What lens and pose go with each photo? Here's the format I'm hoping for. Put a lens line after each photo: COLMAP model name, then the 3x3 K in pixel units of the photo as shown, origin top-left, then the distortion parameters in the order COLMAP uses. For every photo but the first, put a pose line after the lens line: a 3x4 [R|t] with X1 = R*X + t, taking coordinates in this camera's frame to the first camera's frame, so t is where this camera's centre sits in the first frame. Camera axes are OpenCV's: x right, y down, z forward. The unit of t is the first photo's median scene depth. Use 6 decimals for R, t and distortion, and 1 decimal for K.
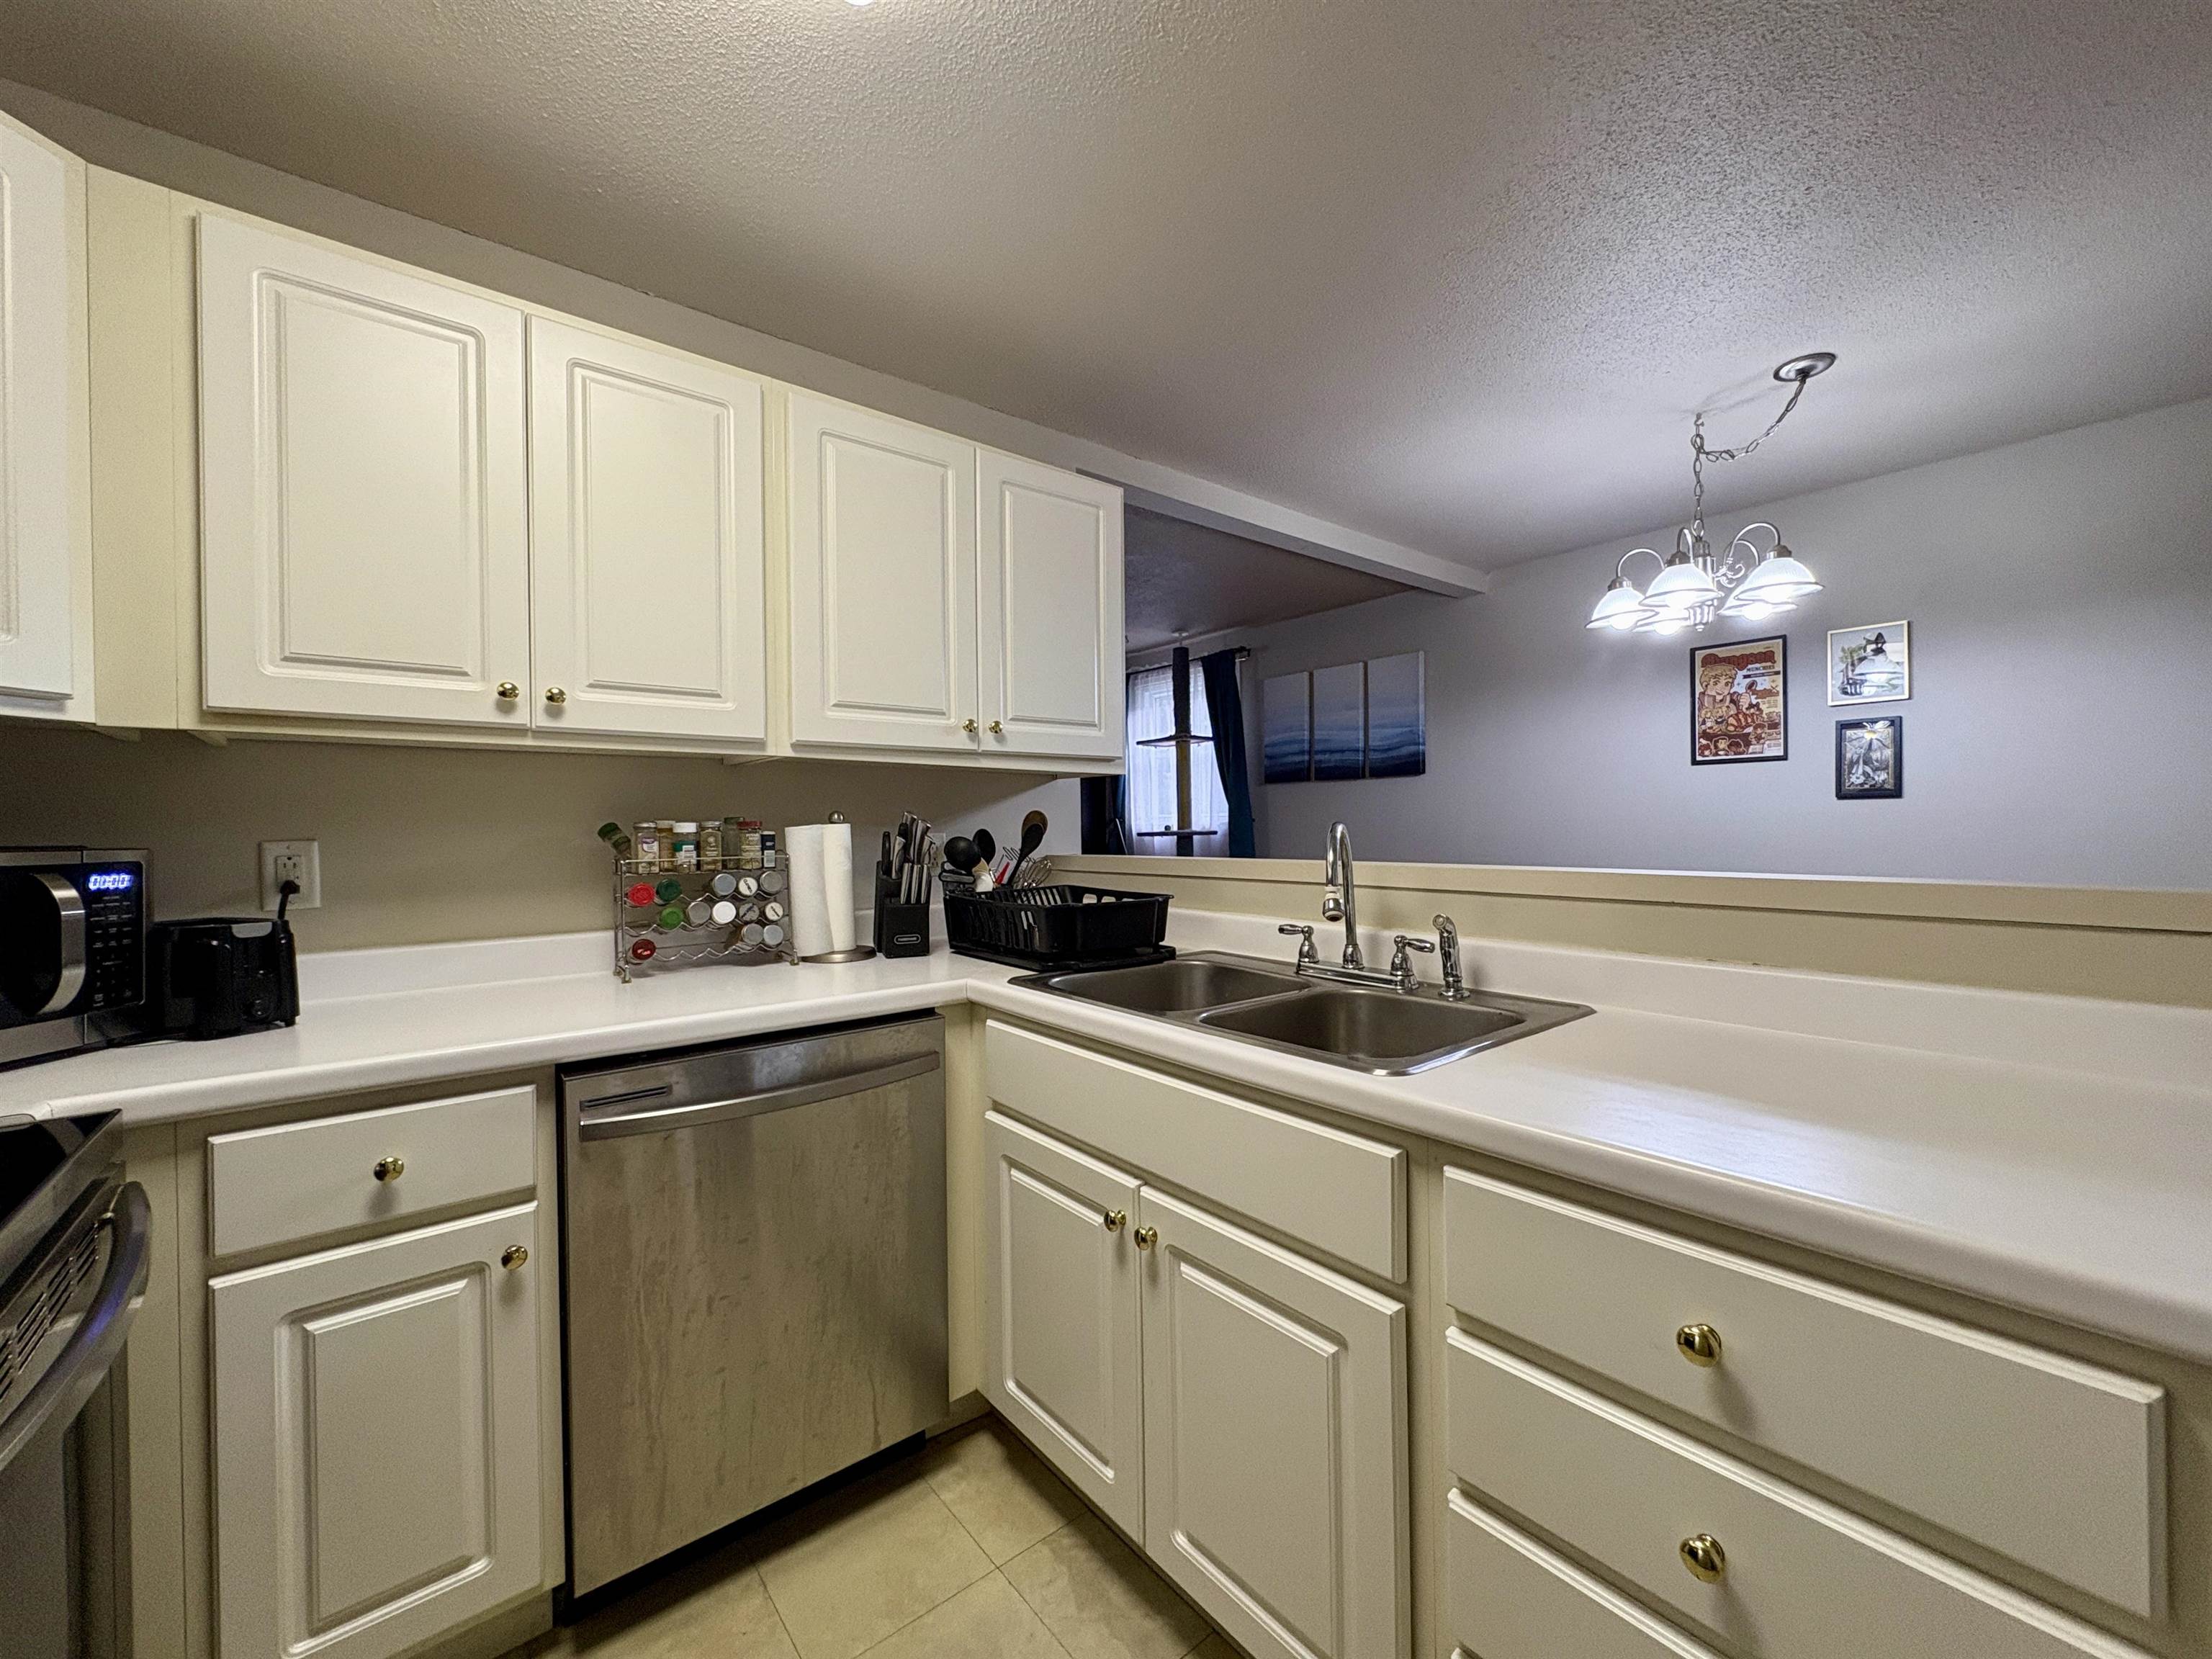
lens RADIAL K [[878.9, 0, 1113.0], [0, 878.9, 829.6], [0, 0, 1]] dist [-0.004167, 0.001508]
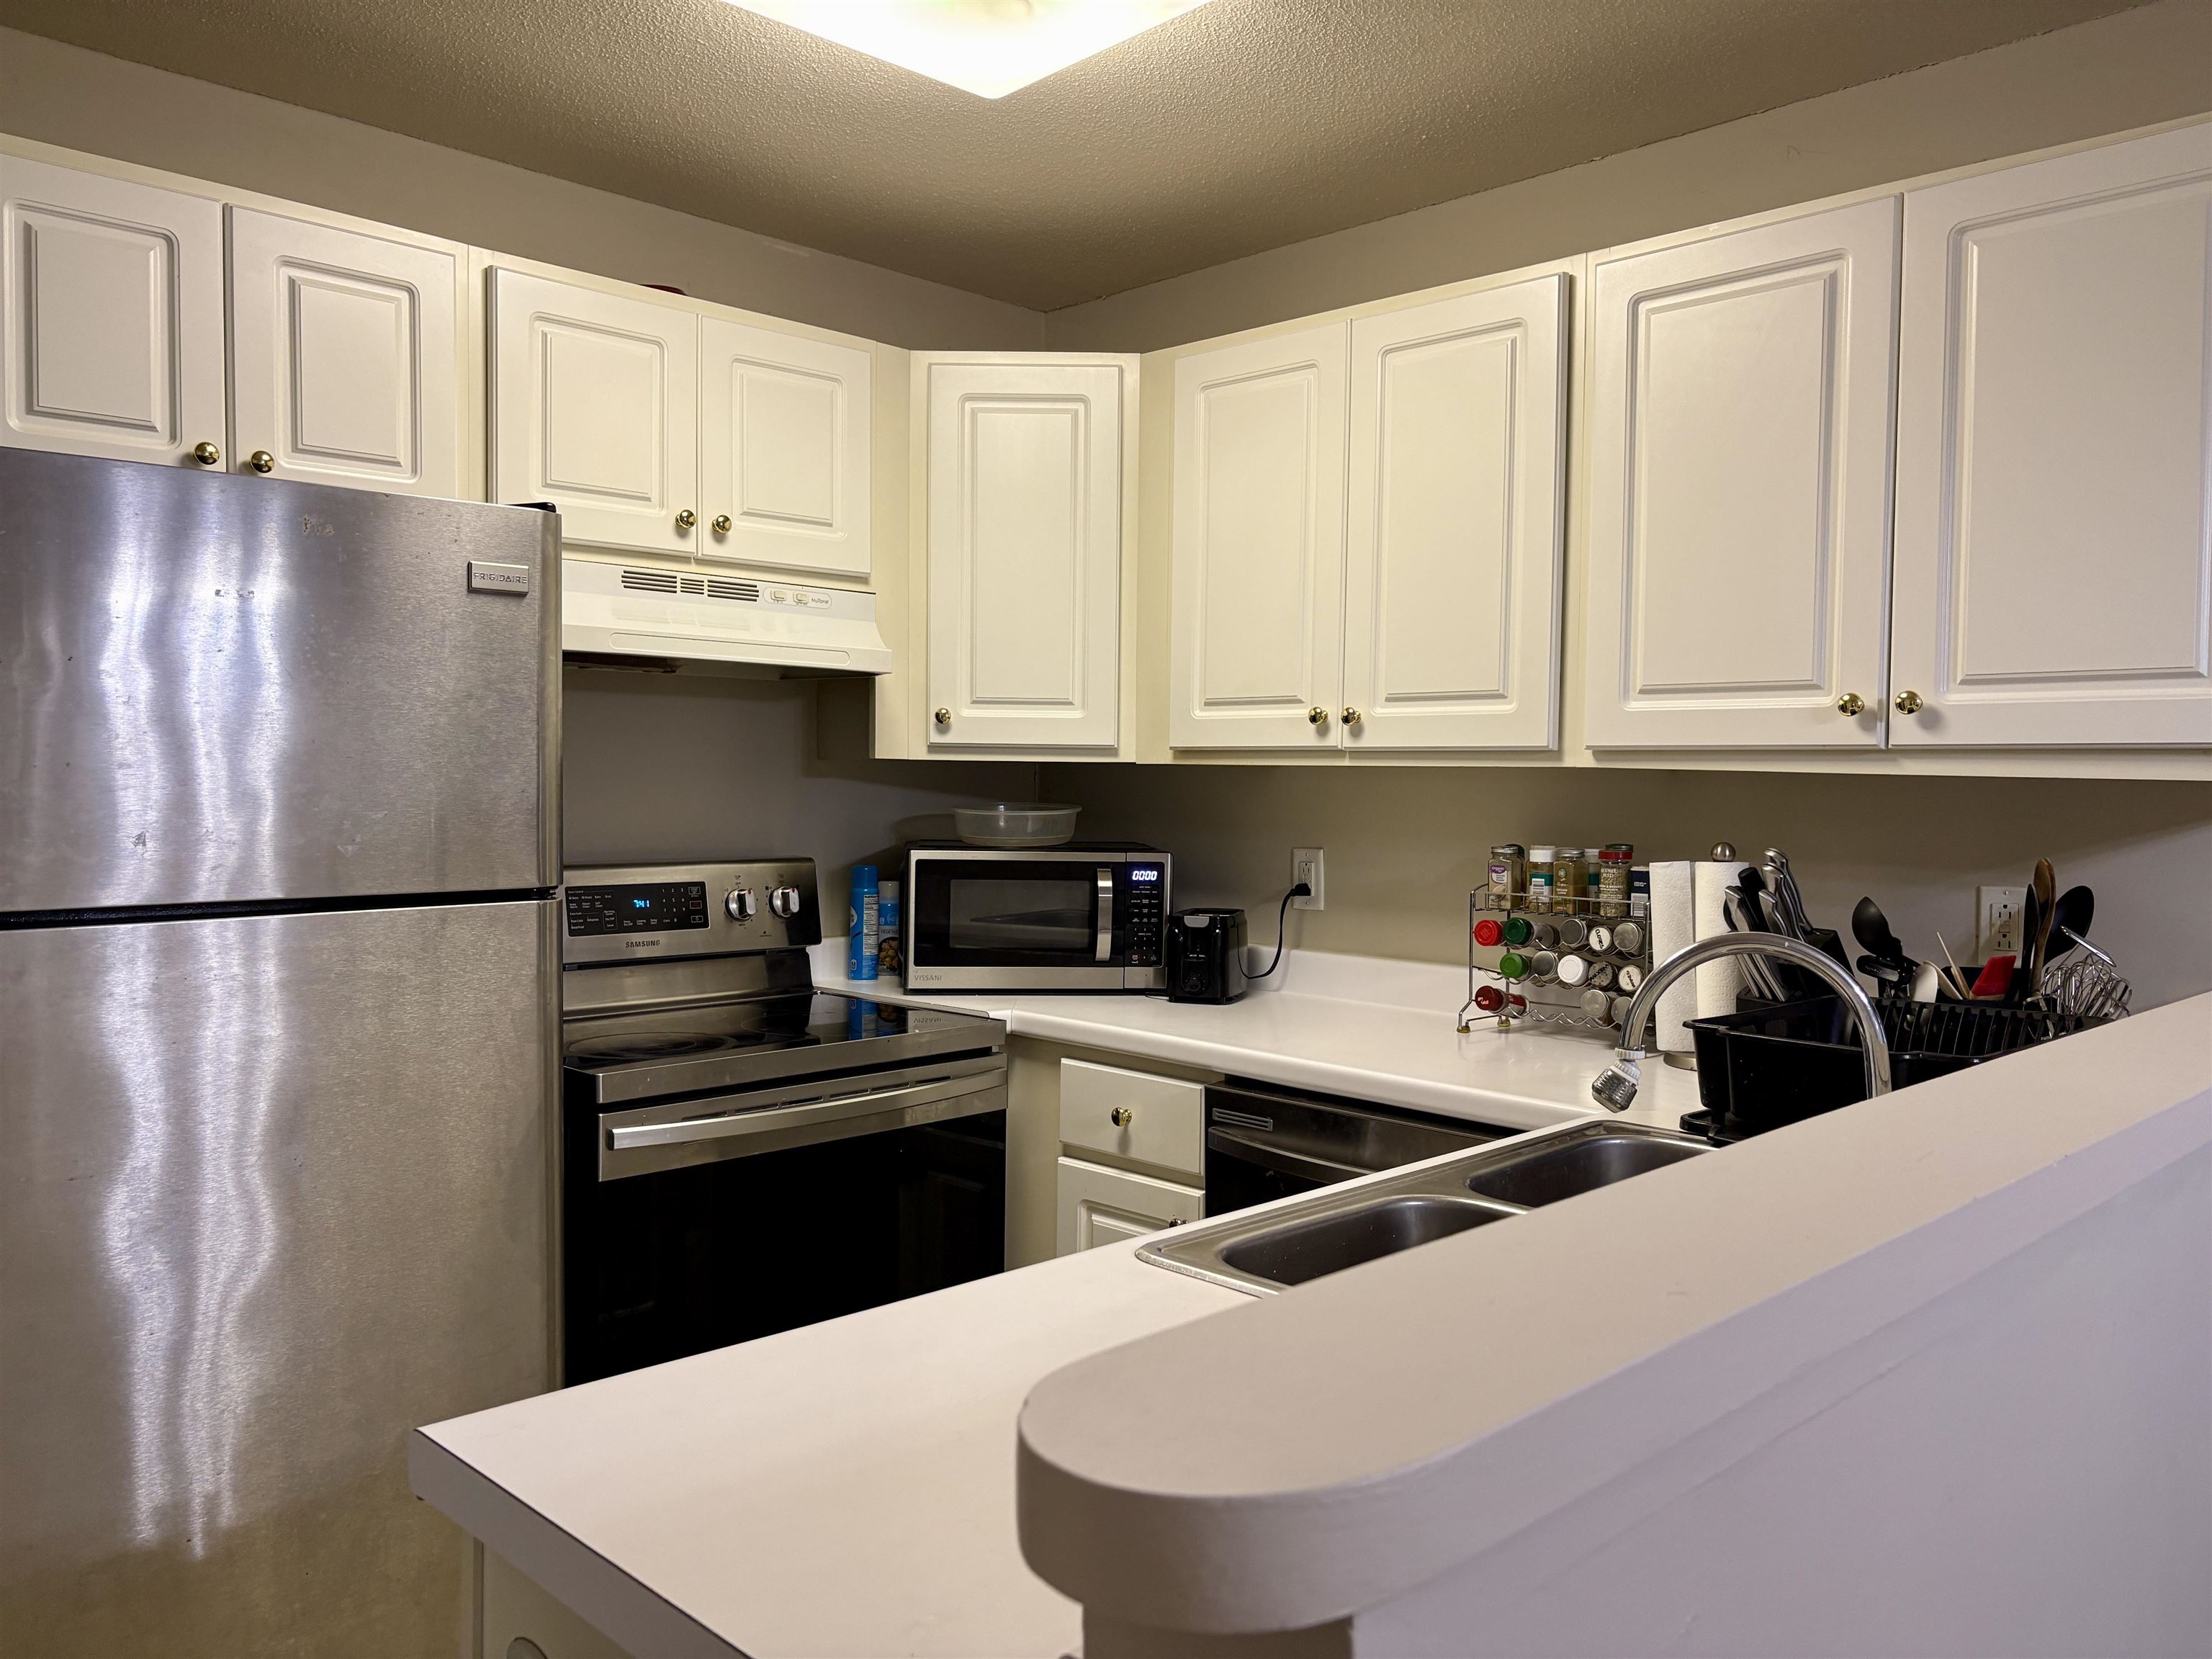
lens RADIAL K [[1681.8, 0, 1115.2], [0, 1681.8, 840.4], [0, 0, 1]] dist [0.055445, -0.055151]
pose [[0.093827, 0.052843, -0.994185, 1.157662], [-0.015954, 0.998542, 0.051568, -0.103255], [0.995461, 0.011023, 0.094533, 0.550302]]
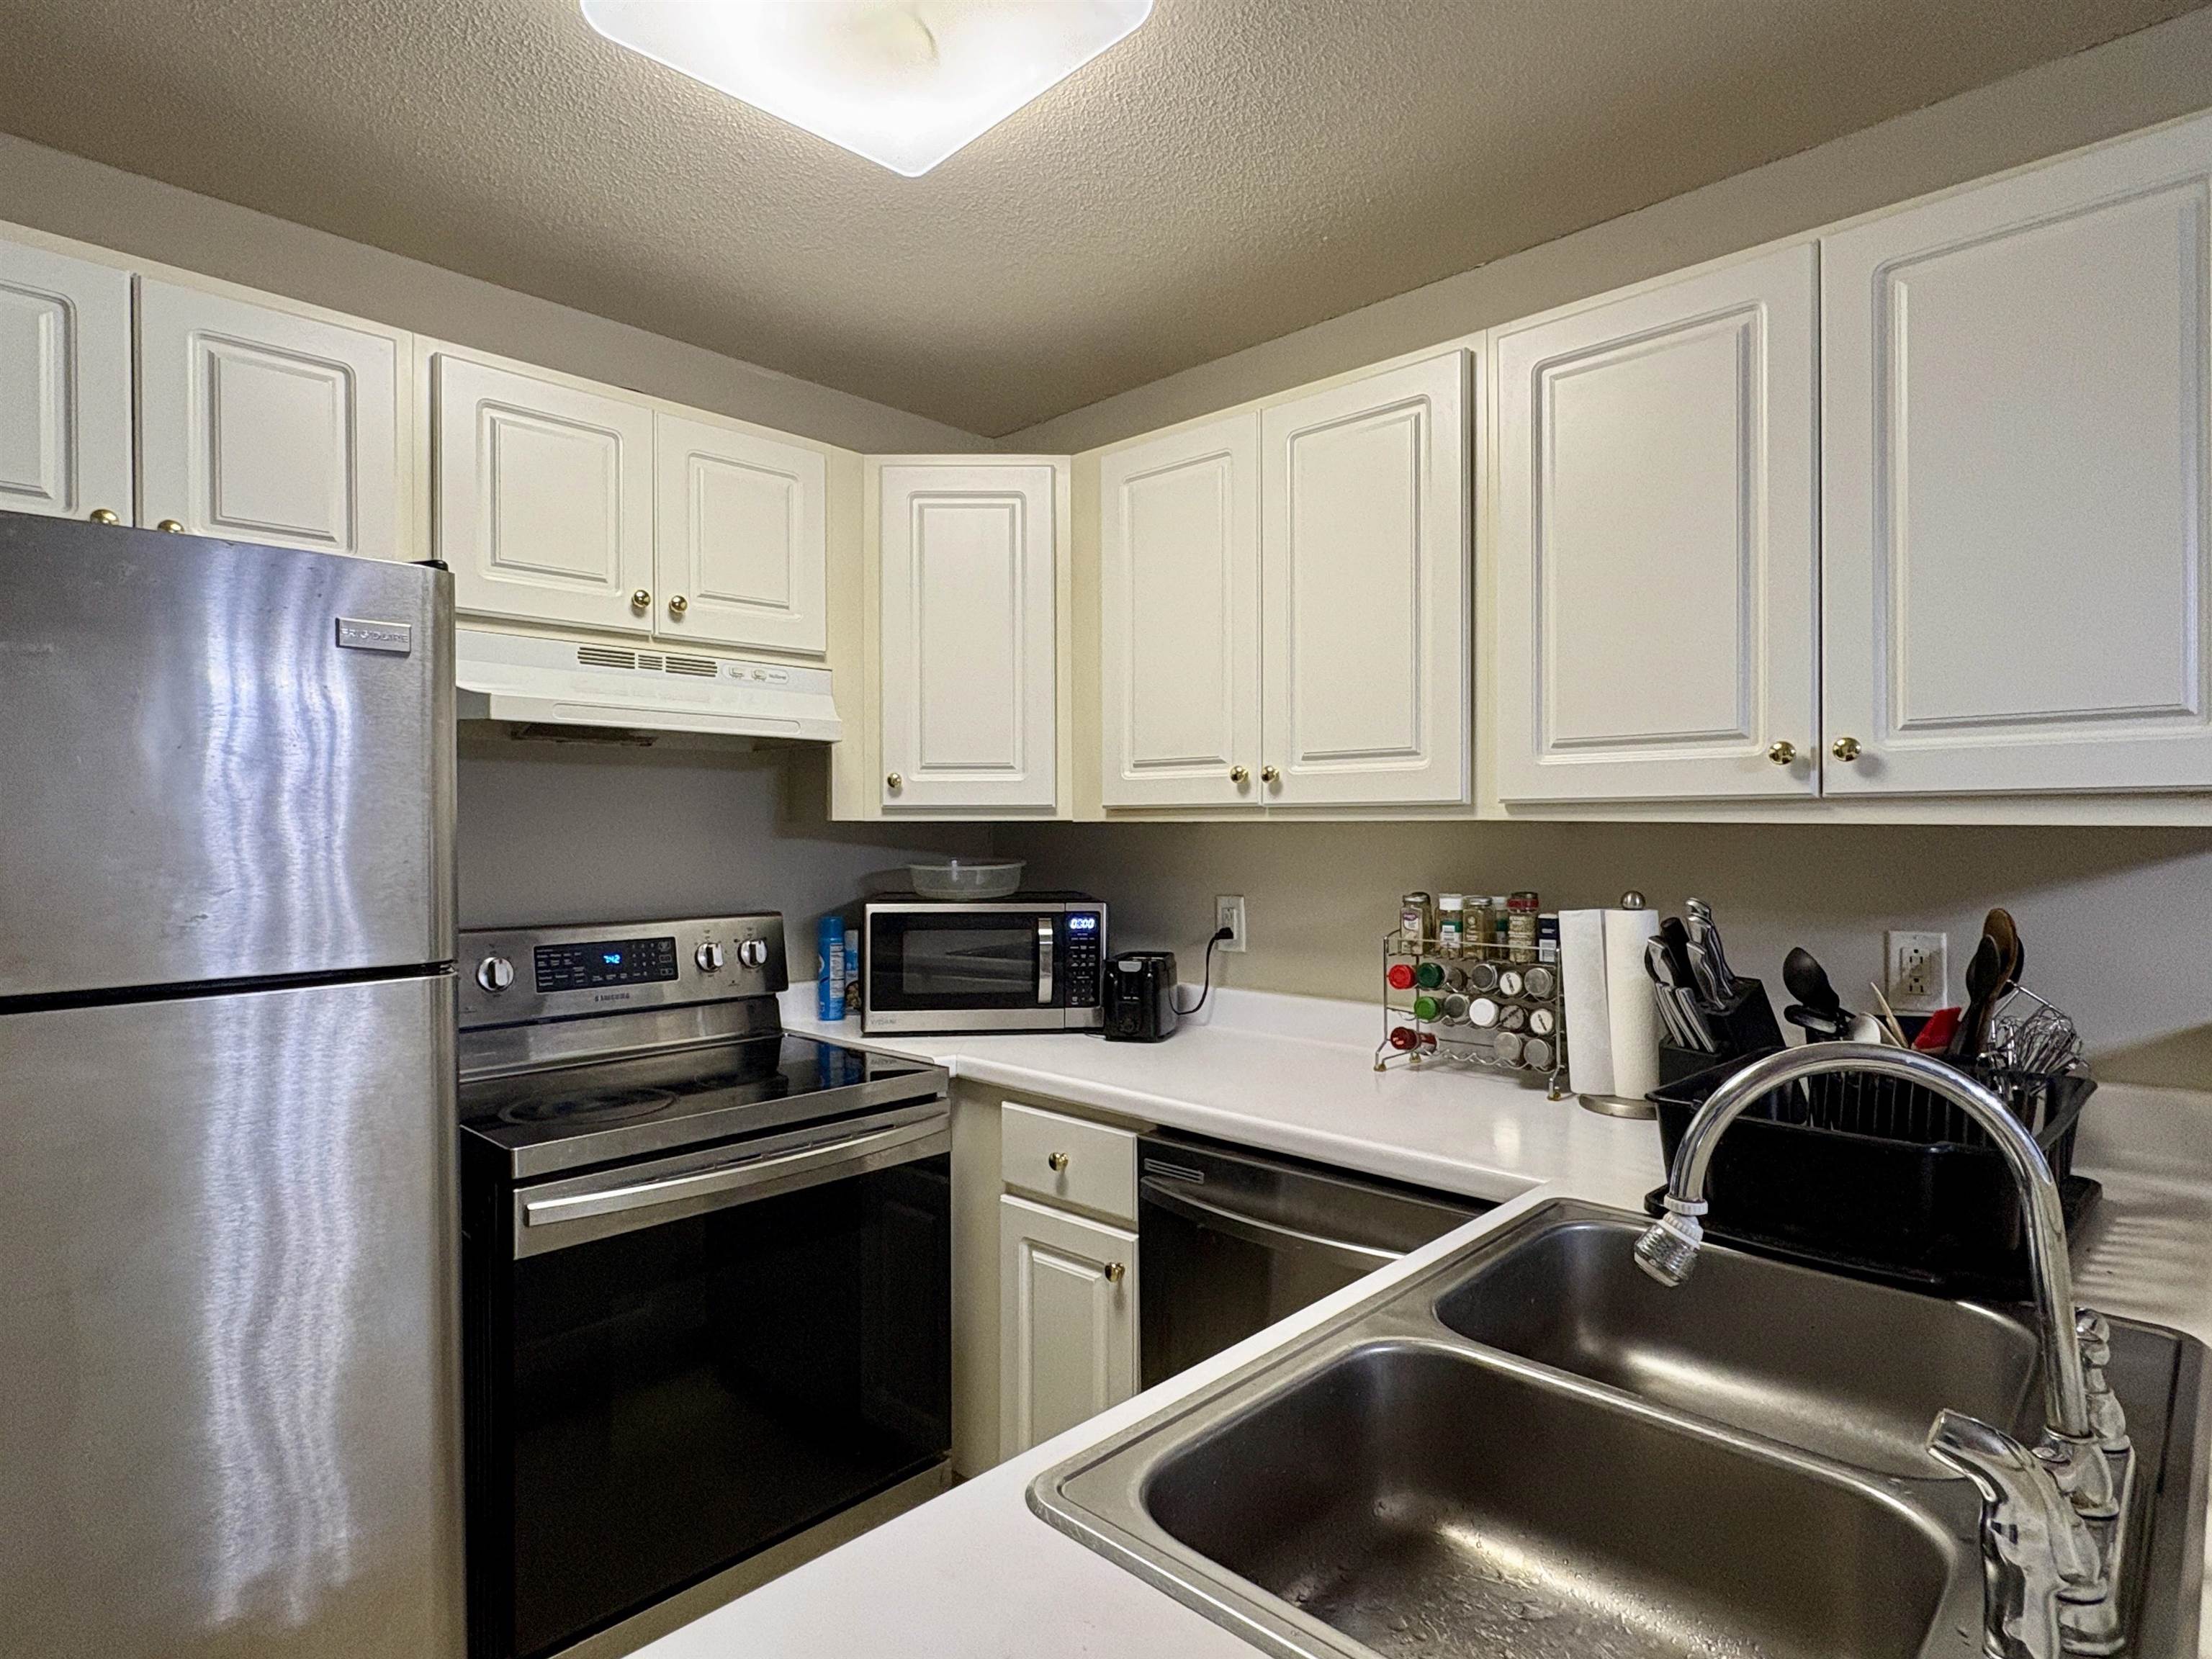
lens RADIAL K [[1177.0, 0, 1114.5], [0, 1177.0, 837.3], [0, 0, 1]] dist [0.001970, 0.001417]
pose [[0.120046, 0.019346, -0.992580, 0.691871], [-0.001833, 0.999813, 0.019265, -0.101708], [0.992767, -0.000493, 0.120059, 0.634517]]
